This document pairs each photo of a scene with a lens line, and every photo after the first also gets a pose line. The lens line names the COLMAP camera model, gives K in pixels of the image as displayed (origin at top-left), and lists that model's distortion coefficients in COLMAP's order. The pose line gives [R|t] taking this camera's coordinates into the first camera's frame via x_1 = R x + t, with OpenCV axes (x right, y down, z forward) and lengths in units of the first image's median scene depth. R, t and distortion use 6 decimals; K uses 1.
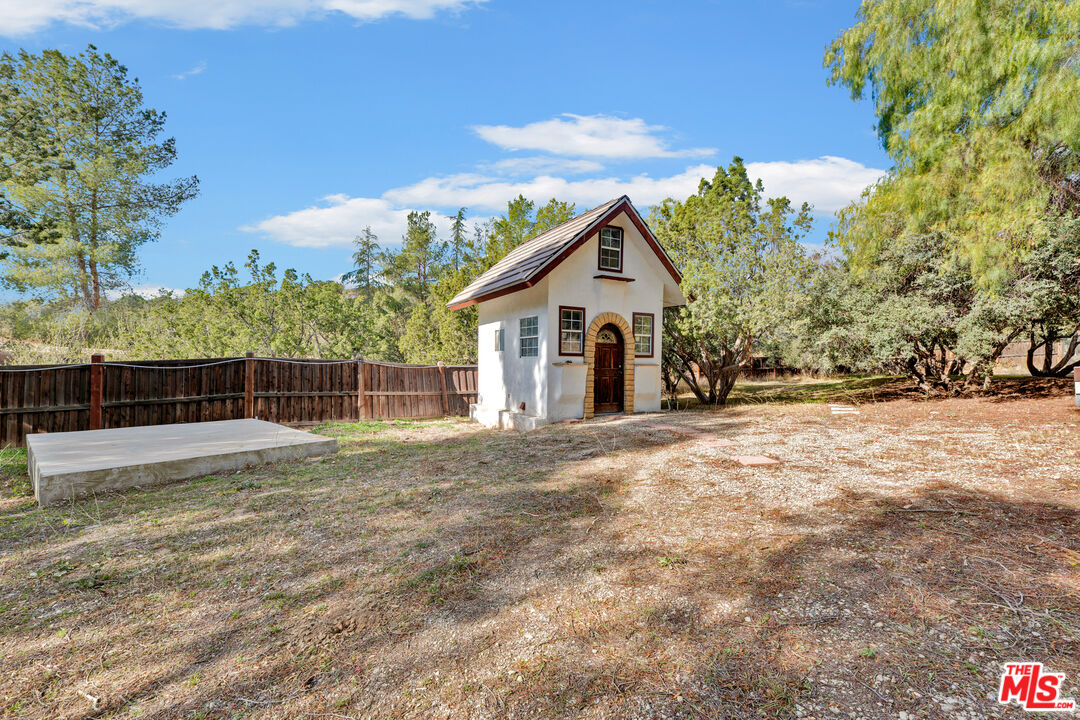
lens RADIAL K [[441.3, 0, 540.9], [0, 441.3, 365.1], [0, 0, 1]] dist [0.000859, -0.000280]
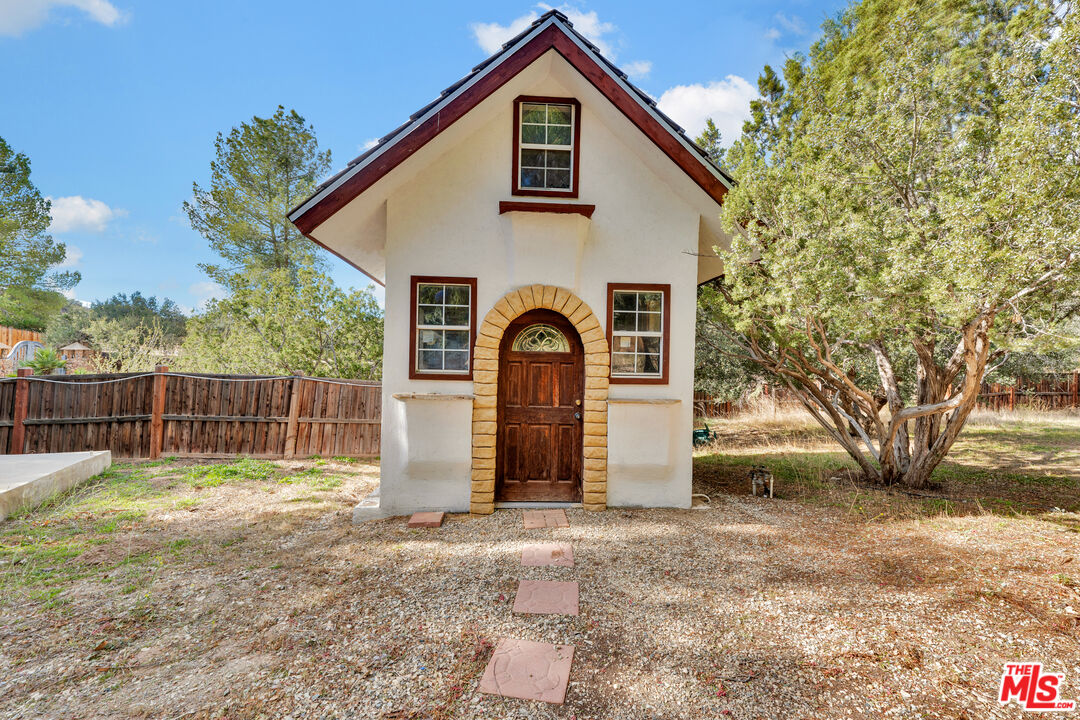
lens RADIAL K [[441.3, 0, 540.9], [0, 441.3, 365.1], [0, 0, 1]] dist [0.000859, -0.000280]
pose [[0.896481, 0.006587, -0.443034, 0.352802], [-0.013764, 0.999821, -0.012986, -0.029939], [0.442869, 0.017739, 0.896411, 0.577758]]
